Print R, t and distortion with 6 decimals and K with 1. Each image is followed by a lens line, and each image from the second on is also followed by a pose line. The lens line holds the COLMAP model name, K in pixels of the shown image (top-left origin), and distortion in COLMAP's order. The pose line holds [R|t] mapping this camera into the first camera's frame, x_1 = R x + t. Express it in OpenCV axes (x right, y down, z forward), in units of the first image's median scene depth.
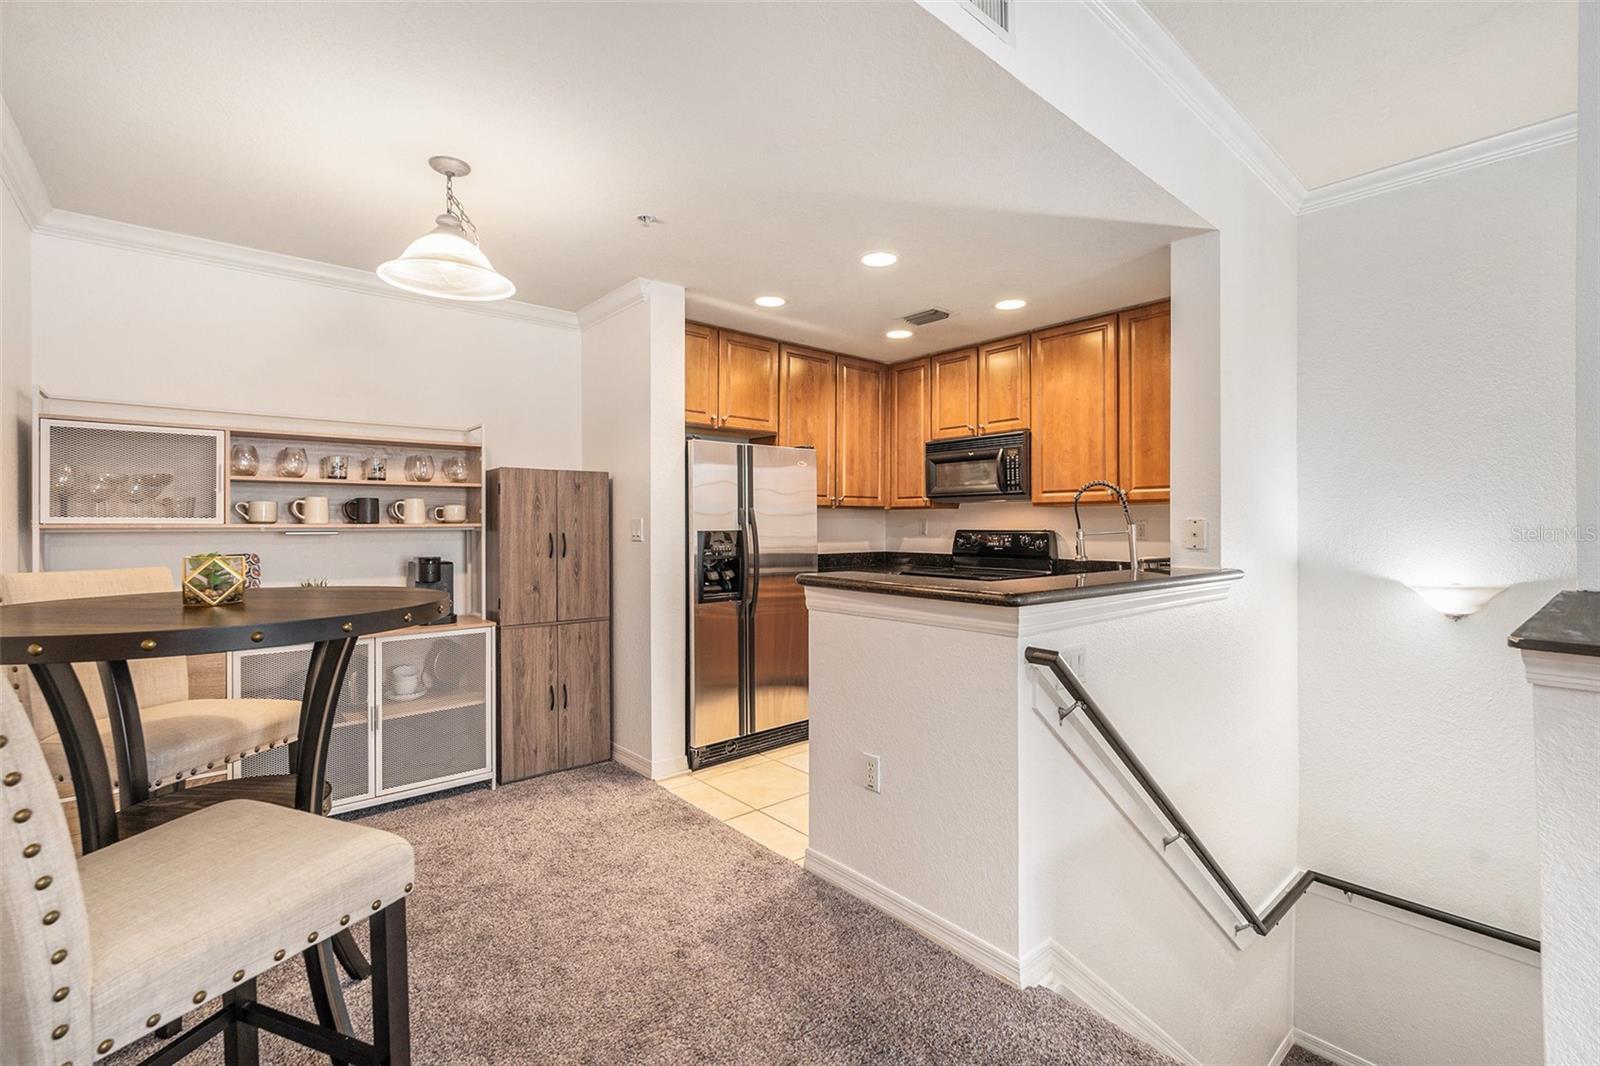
lens RADIAL K [[708.3, 0, 797.9], [0, 708.3, 521.7], [0, 0, 1]] dist [-0.005803, -0.000027]
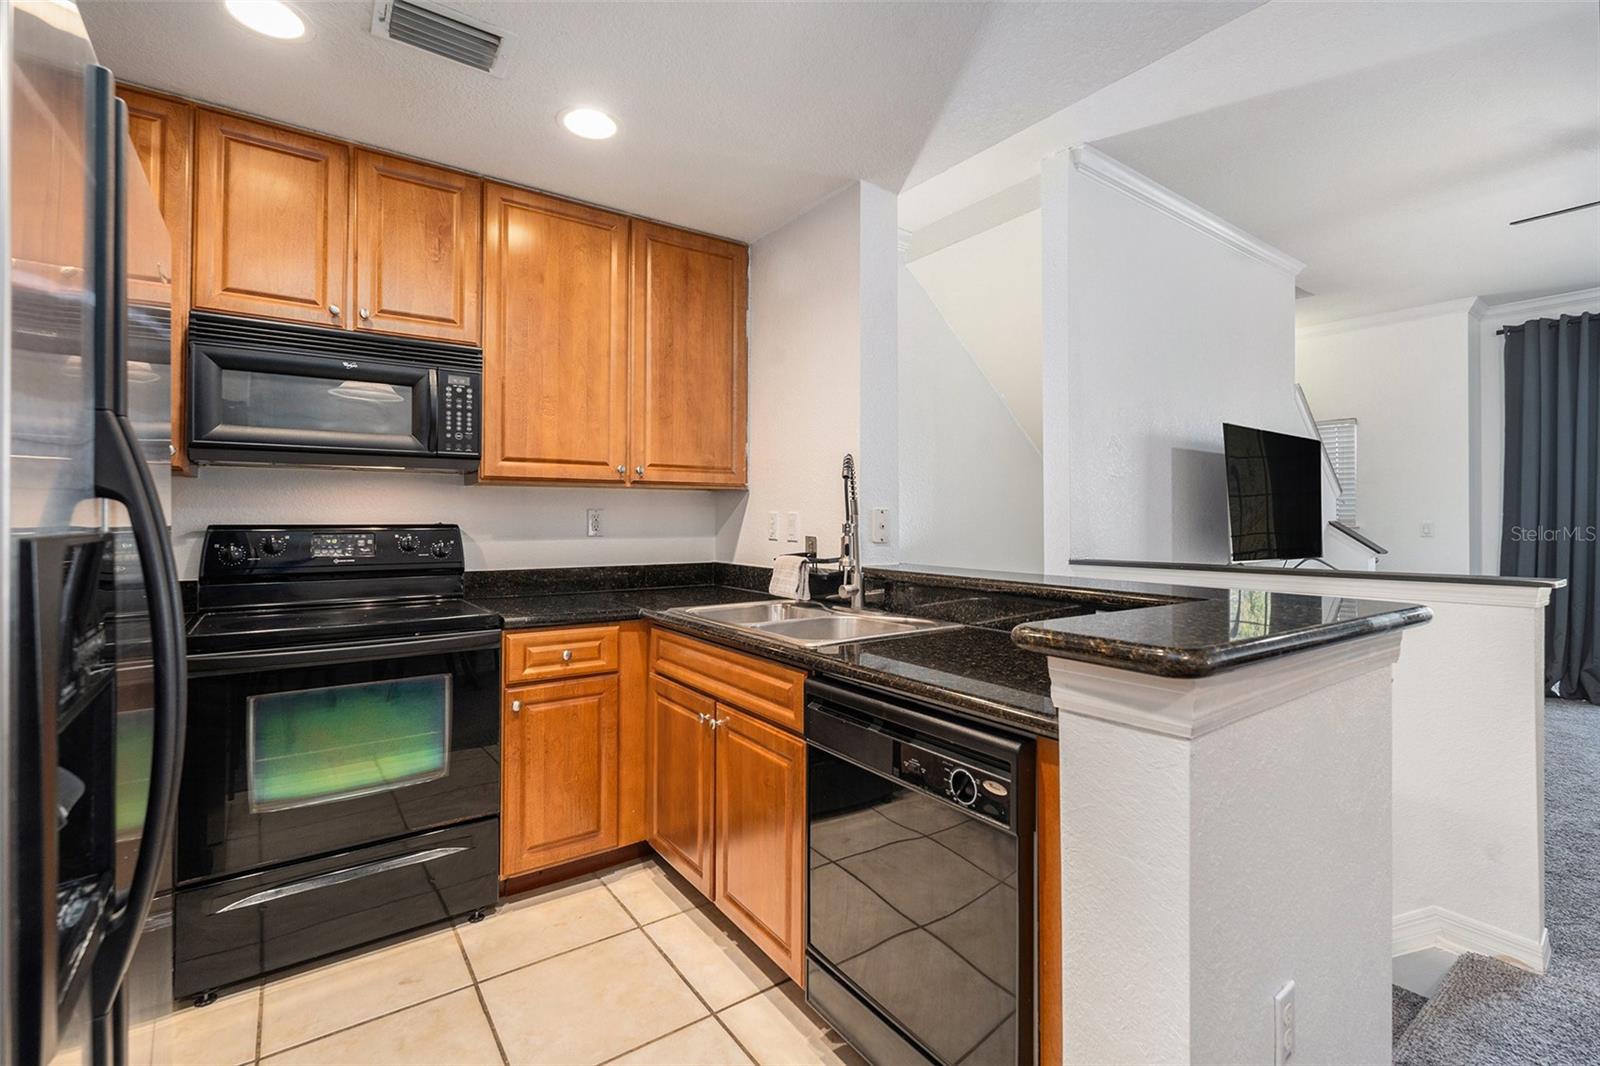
lens RADIAL K [[708.3, 0, 803.4], [0, 708.3, 509.9], [0, 0, 1]] dist [-0.005803, -0.000027]
pose [[0.076260, 0.011635, 0.997020, -0.257899], [-0.005201, 0.999923, -0.011271, 0.006838], [-0.997074, -0.004326, 0.076315, 0.825871]]
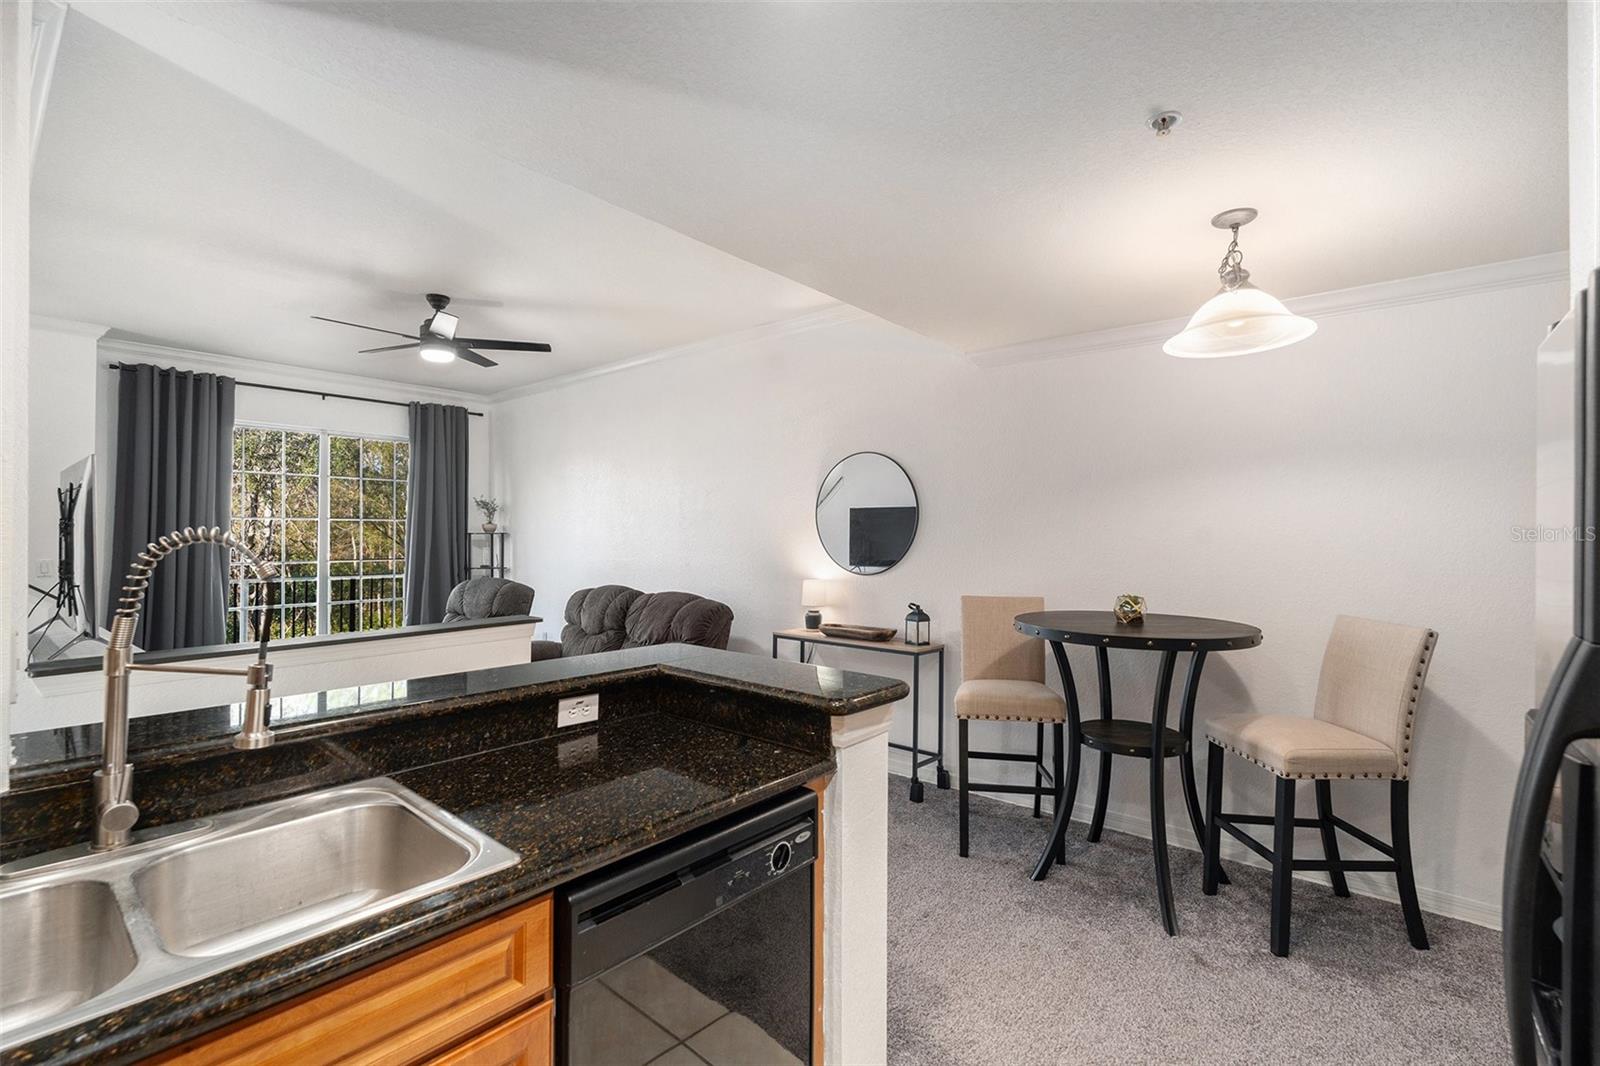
lens RADIAL K [[708.3, 0, 802.1], [0, 708.3, 536.1], [0, 0, 1]] dist [-0.005803, -0.000027]
pose [[-0.986073, -0.005605, -0.166221, 0.140189], [-0.005695, 0.999984, 0.000069, -0.044190], [0.166217, 0.001015, -0.986089, 1.165200]]
